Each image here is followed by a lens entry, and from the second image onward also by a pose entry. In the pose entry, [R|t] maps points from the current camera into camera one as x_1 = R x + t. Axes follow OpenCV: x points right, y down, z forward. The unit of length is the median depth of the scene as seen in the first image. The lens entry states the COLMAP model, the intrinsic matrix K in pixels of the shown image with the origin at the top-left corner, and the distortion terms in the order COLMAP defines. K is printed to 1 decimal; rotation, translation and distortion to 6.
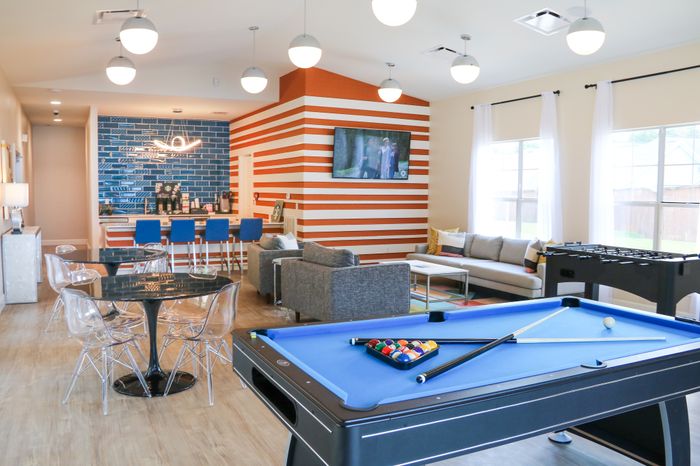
lens RADIAL K [[573.0, 0, 343.3], [0, 573.0, 235.6], [0, 0, 1]] dist [-0.168501, 0.104236]
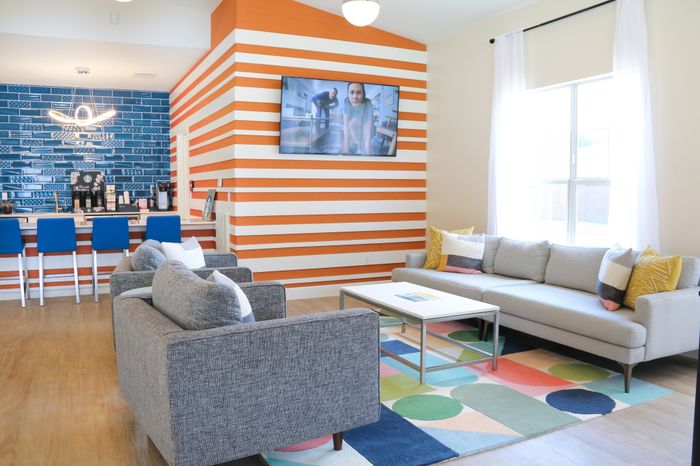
lens RADIAL K [[573.0, 0, 343.3], [0, 573.0, 235.6], [0, 0, 1]] dist [-0.168501, 0.104236]
pose [[0.999952, -0.009145, -0.003456, 0.055305], [0.009150, 0.999957, 0.001611, -0.005903], [0.003441, -0.001642, 0.999993, 0.340840]]
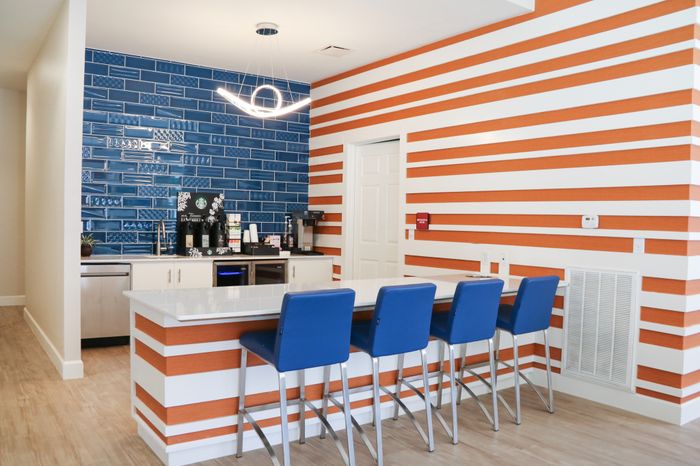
lens RADIAL K [[573.0, 0, 343.3], [0, 573.0, 235.6], [0, 0, 1]] dist [-0.168501, 0.104236]
pose [[0.988229, 0.008532, 0.152742, -0.365649], [-0.000498, 0.998618, -0.052559, -0.039423], [-0.152979, 0.051864, 0.986868, 0.670325]]
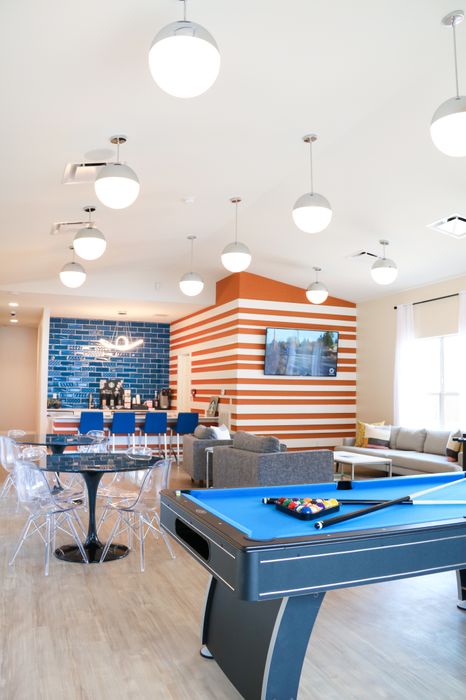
lens RADIAL K [[558.1, 0, 233.0], [0, 558.1, 350.0], [0, 0, 1]] dist [-0.152704, 0.015282]
pose [[0.996322, -0.002871, -0.085636, 0.011871], [-0.010460, 0.987887, -0.154825, 0.014856], [0.085044, 0.155151, 0.984223, -0.032992]]
